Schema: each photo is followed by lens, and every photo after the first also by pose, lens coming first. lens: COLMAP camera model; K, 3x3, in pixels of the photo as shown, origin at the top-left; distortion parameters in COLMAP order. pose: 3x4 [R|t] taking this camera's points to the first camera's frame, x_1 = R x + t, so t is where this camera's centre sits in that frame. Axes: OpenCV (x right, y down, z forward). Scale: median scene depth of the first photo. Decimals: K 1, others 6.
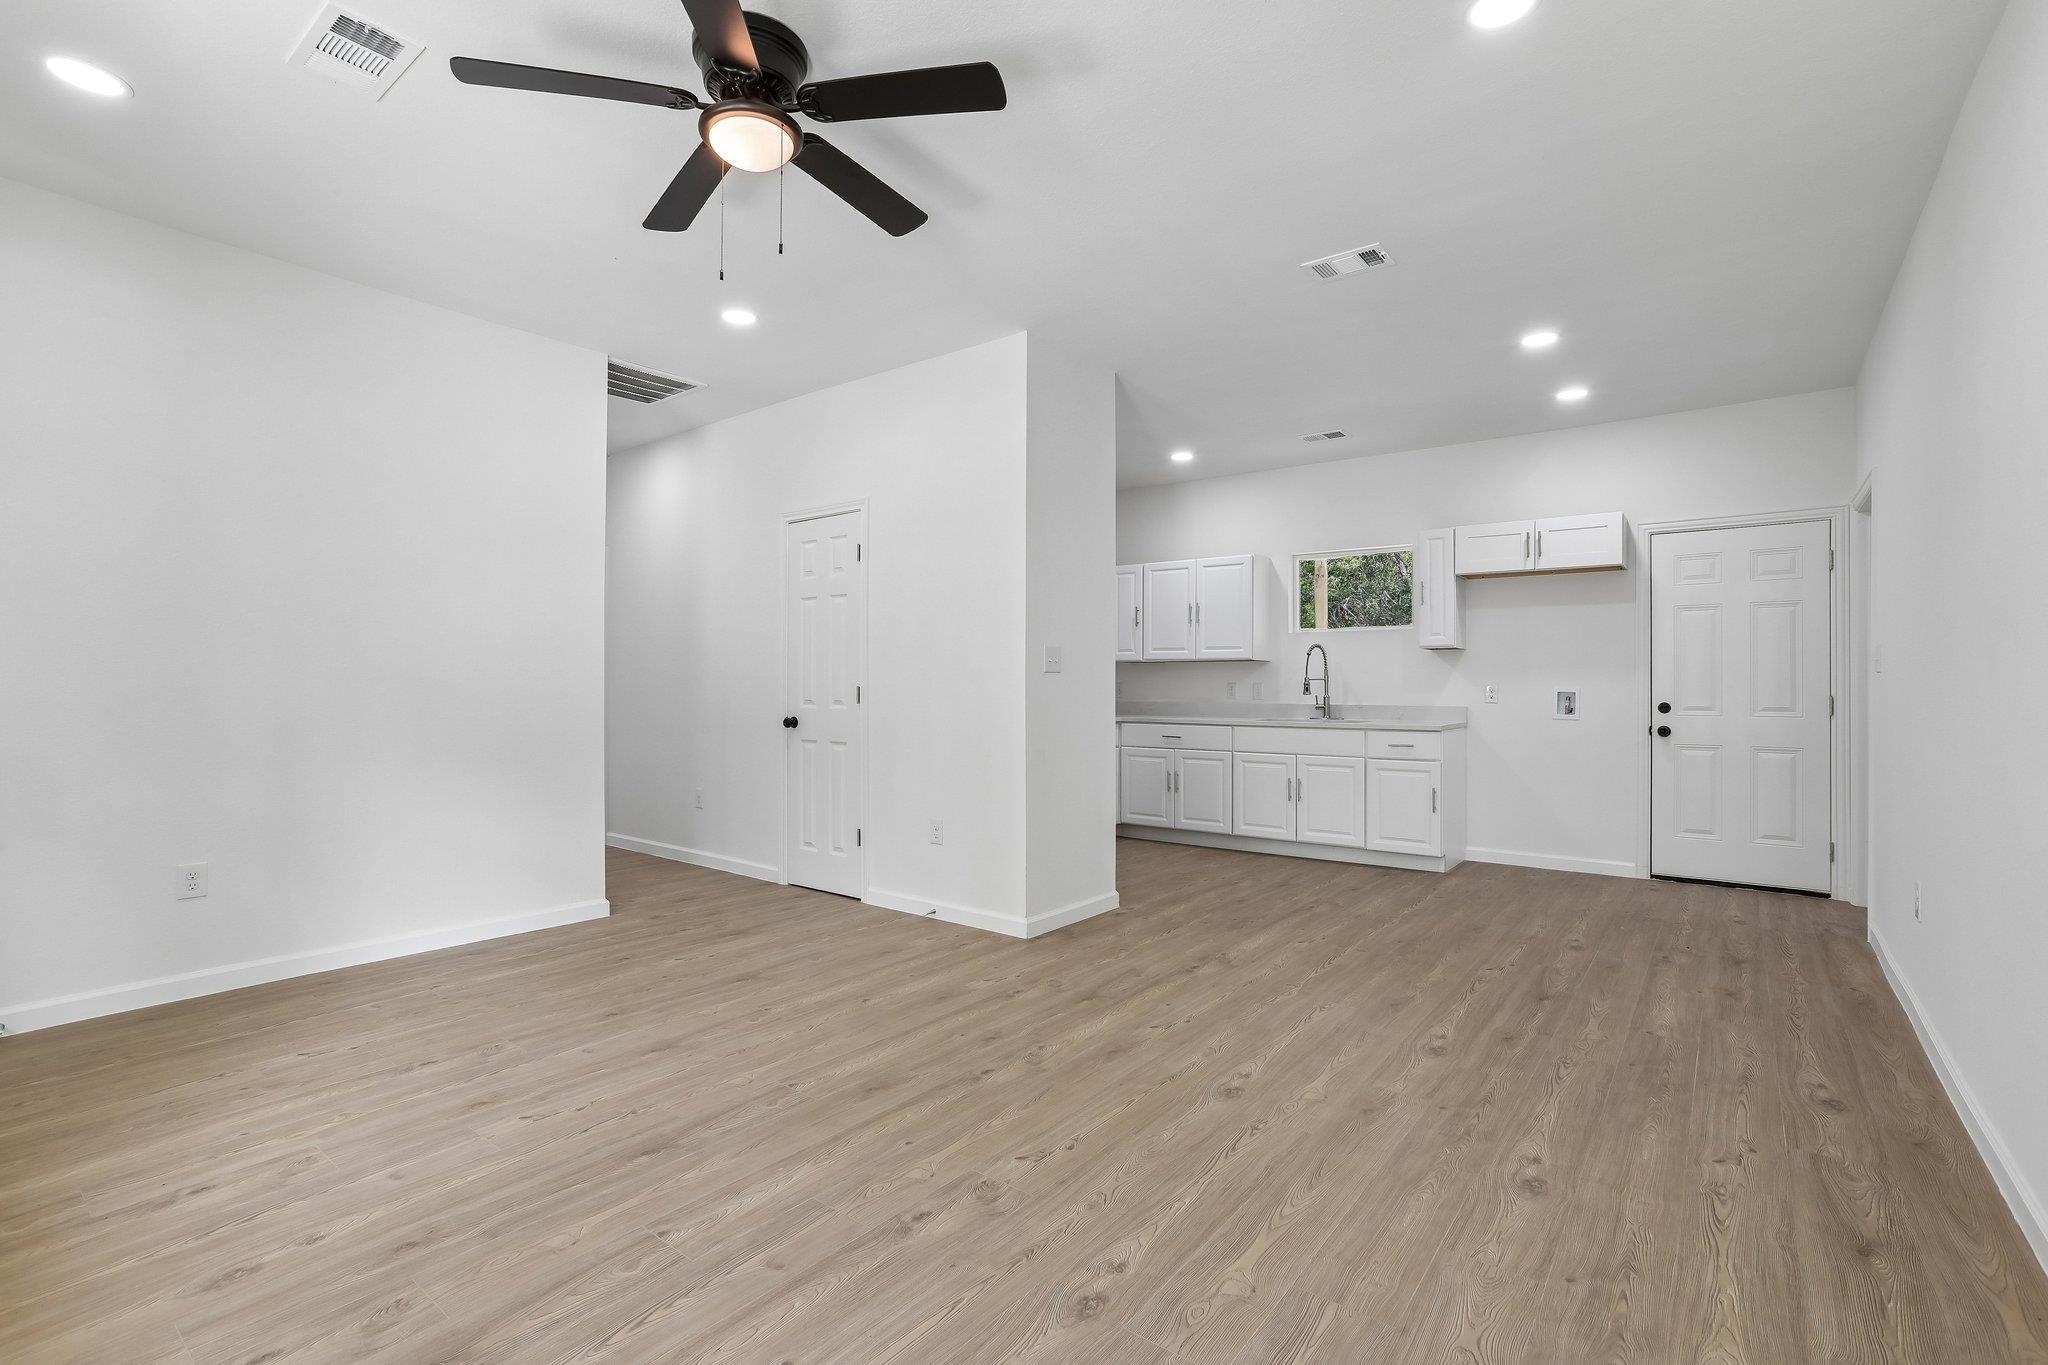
lens RADIAL K [[936.0, 0, 1024.0], [0, 936.0, 682.5], [0, 0, 1]] dist [-0.054423, 0.032018]
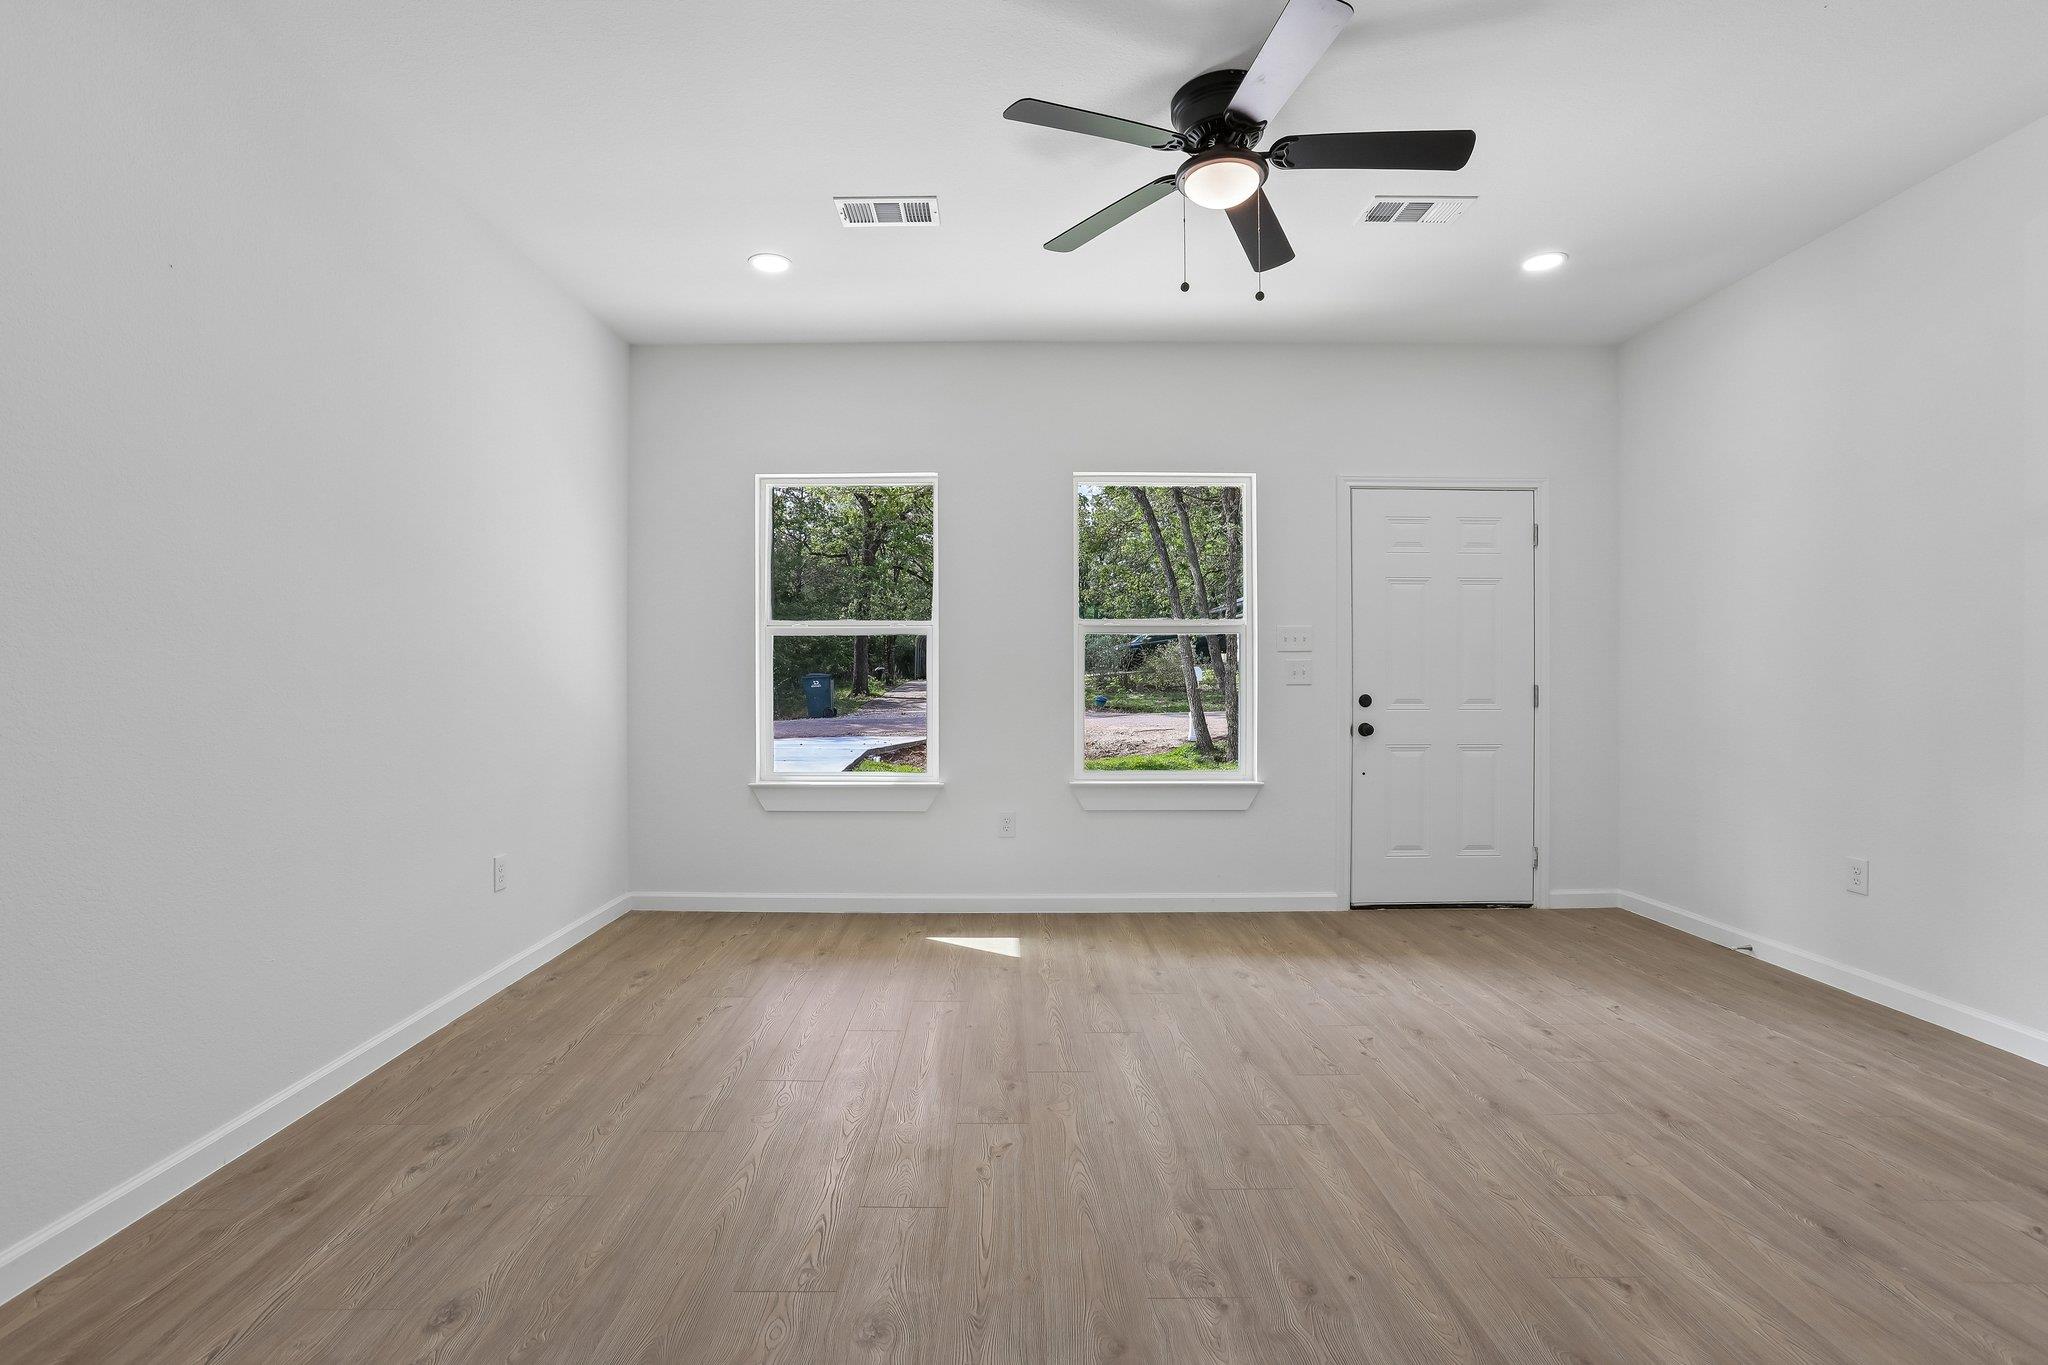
lens RADIAL K [[939.0, 0, 998.1], [0, 939.0, 681.3], [0, 0, 1]] dist [-0.057568, 0.027949]
pose [[-0.789634, 0.000740, -0.613577, 0.401289], [0.001599, 0.999998, -0.000853, 0.006639], [0.613576, -0.001655, -0.789634, 1.152993]]
